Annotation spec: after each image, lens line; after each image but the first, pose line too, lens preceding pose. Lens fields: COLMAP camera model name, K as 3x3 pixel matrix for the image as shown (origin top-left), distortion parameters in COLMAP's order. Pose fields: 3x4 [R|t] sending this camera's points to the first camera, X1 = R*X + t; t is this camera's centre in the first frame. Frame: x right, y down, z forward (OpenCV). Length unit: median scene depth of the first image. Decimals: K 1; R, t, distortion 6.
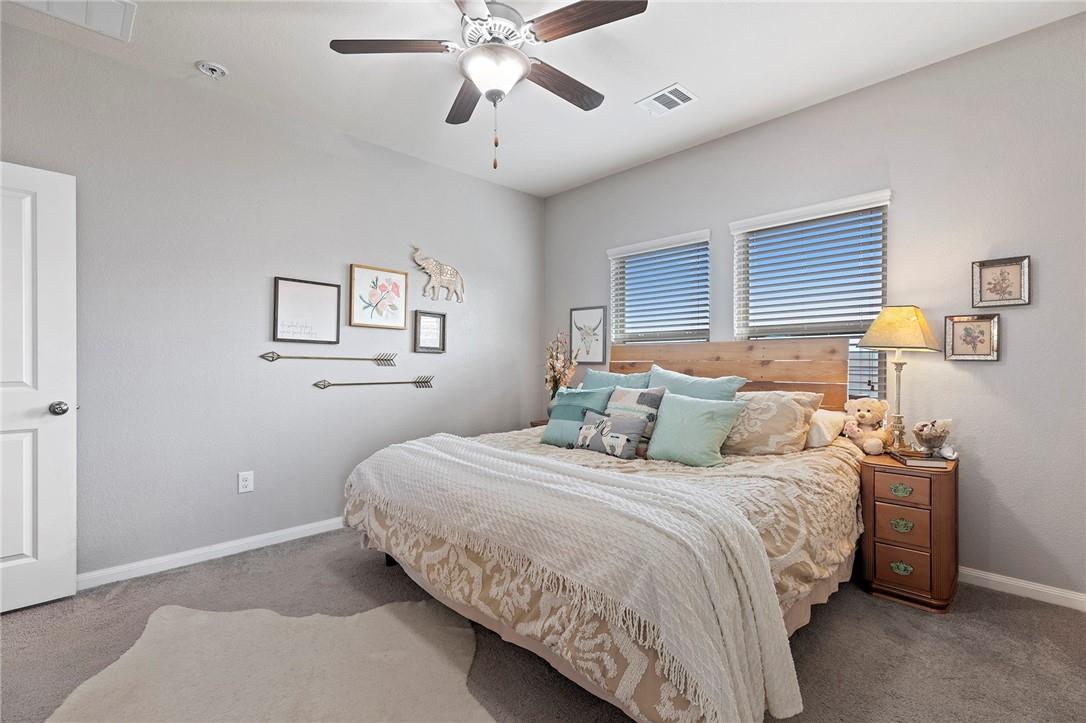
lens RADIAL K [[496.0, 0, 550.7], [0, 496.0, 371.8], [0, 0, 1]] dist [0.000456, -0.000417]
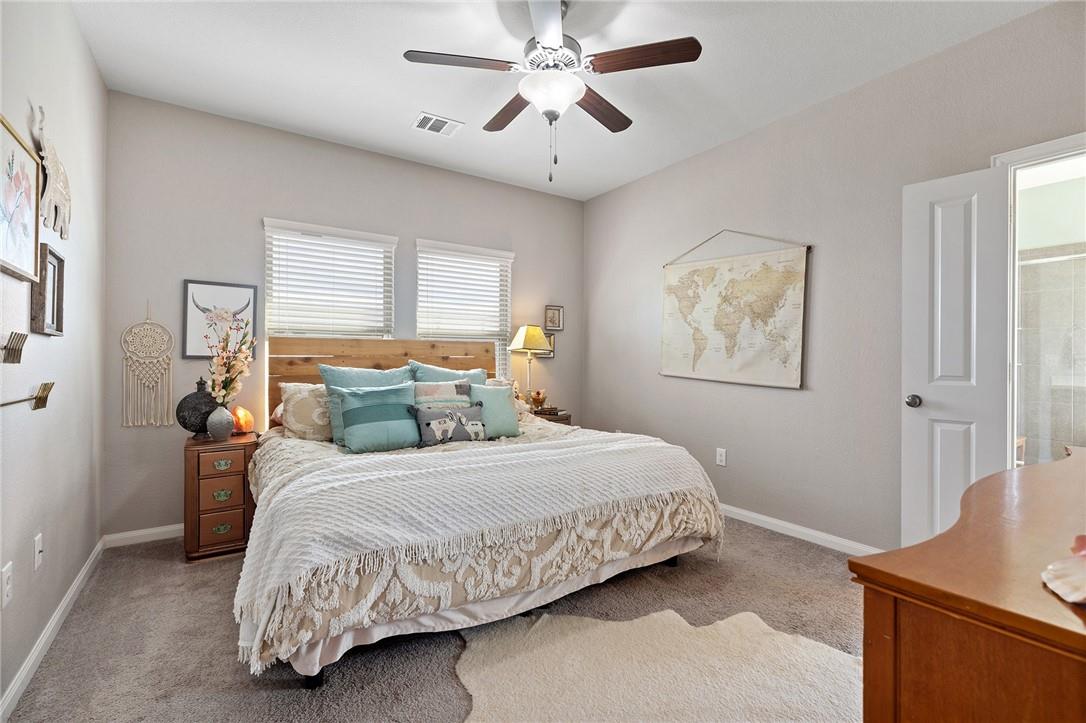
lens RADIAL K [[486.0, 0, 548.7], [0, 486.0, 361.4], [0, 0, 1]] dist [-0.001492, -0.000208]
pose [[0.177724, -0.002551, 0.984077, -0.921011], [0.014190, 0.999899, 0.000029, -0.008240], [-0.983978, 0.013959, 0.177742, 0.640763]]
